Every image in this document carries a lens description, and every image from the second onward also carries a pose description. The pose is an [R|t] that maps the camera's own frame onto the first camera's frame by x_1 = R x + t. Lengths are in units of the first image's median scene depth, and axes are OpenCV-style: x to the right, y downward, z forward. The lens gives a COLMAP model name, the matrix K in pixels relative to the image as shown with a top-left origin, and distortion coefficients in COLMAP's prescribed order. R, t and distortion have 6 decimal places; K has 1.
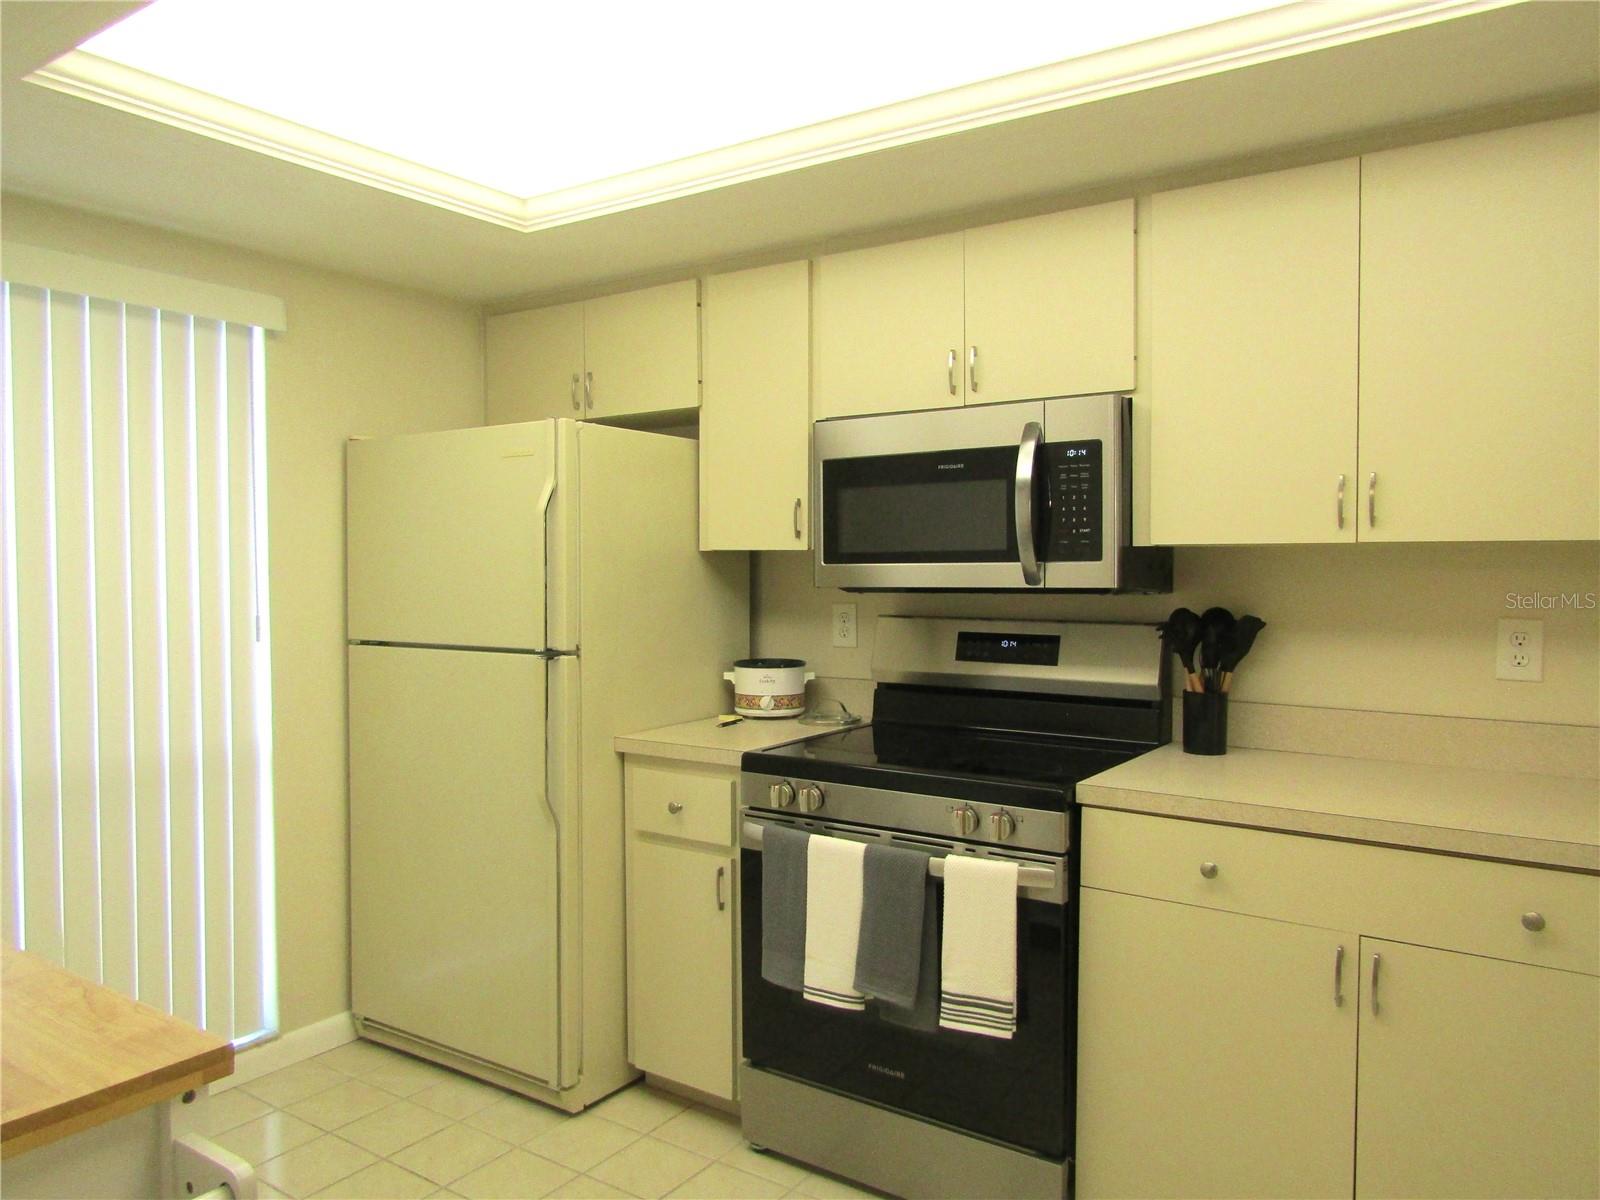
lens RADIAL K [[1145.9, 0, 800.0], [0, 1145.9, 600.0], [0, 0, 1]] dist [-0.003463, -0.003356]
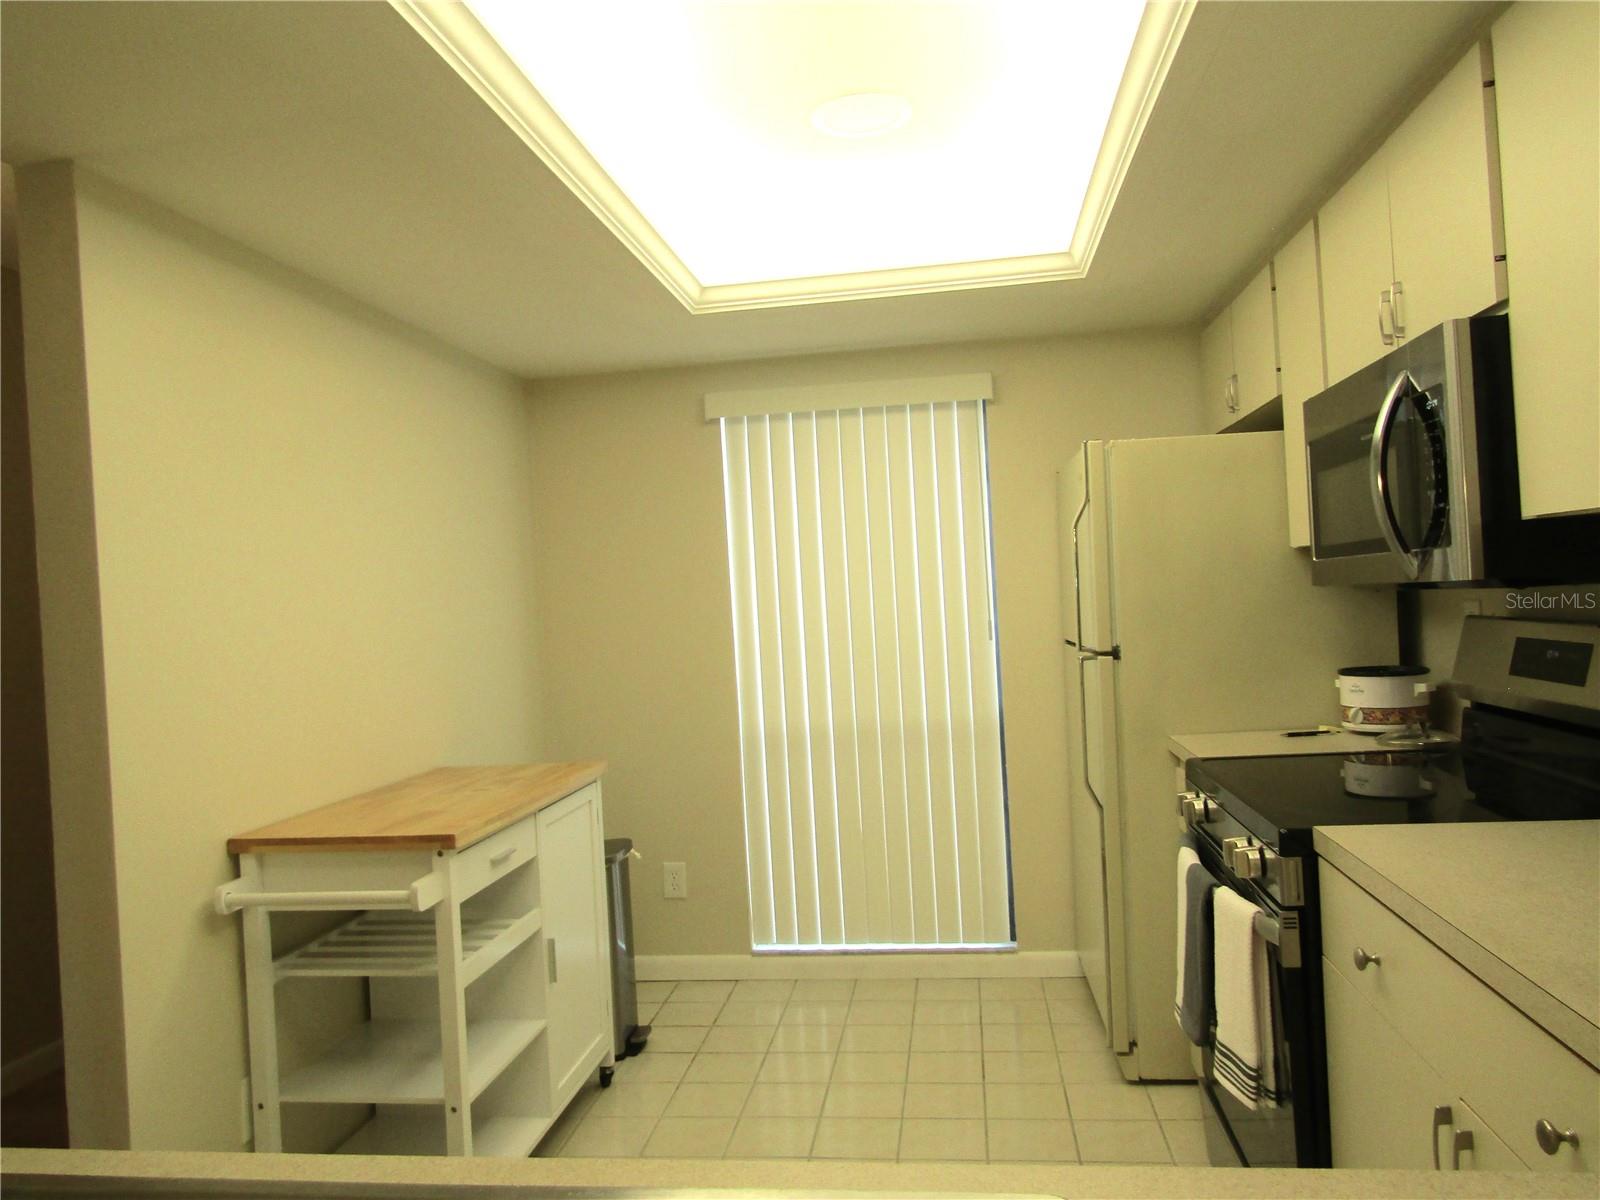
lens RADIAL K [[1145.9, 0, 800.0], [0, 1145.9, 600.0], [0, 0, 1]] dist [-0.003463, -0.003356]
pose [[0.442177, -0.020962, -0.896683, 0.642465], [0.025260, 0.999621, -0.010912, -0.000529], [0.896572, -0.017825, 0.442539, 0.250337]]
